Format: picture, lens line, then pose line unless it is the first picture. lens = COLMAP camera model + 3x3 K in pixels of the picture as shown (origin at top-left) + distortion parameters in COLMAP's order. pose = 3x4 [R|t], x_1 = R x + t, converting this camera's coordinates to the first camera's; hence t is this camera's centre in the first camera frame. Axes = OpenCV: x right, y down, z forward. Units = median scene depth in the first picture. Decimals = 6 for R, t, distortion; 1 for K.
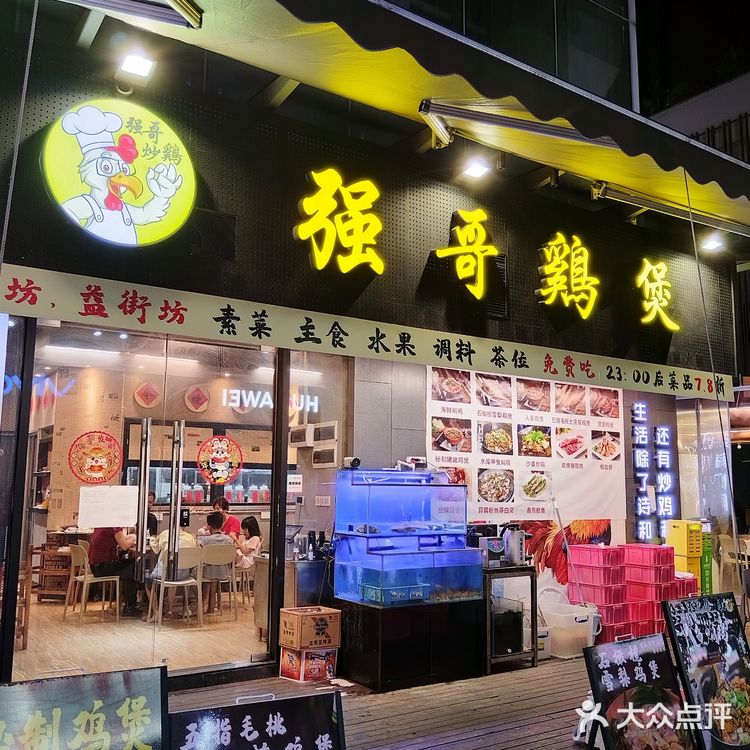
lens RADIAL K [[800.1, 0, 375.0], [0, 800.1, 375.0], [0, 0, 1]] dist [0.006198, 0.002890]
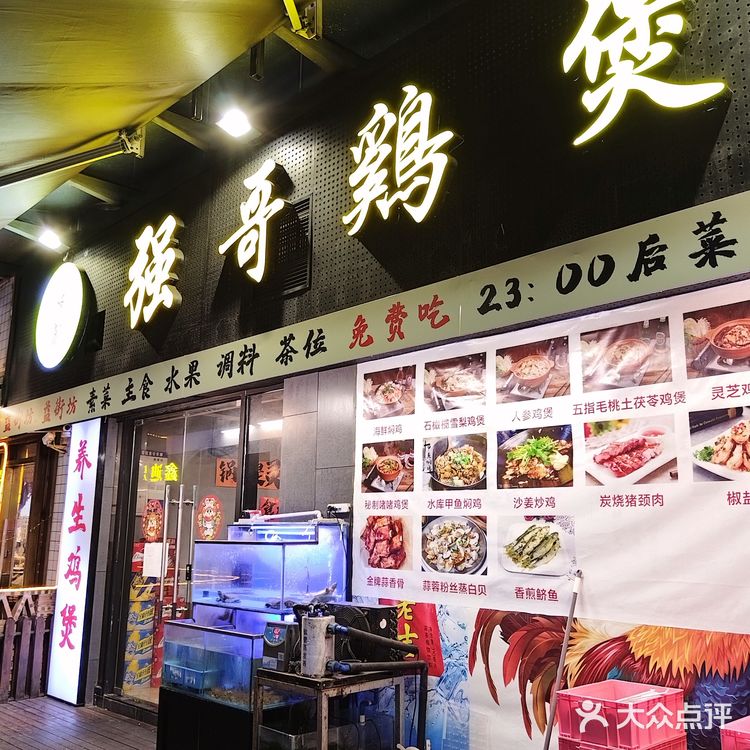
lens RADIAL K [[800.1, 0, 375.0], [0, 800.1, 375.0], [0, 0, 1]] dist [0.006198, 0.002890]
pose [[0.151228, -0.207985, -0.966371, 0.737418], [0.124297, 0.973856, -0.190144, 0.122899], [0.980653, -0.091362, 0.173126, 0.862425]]
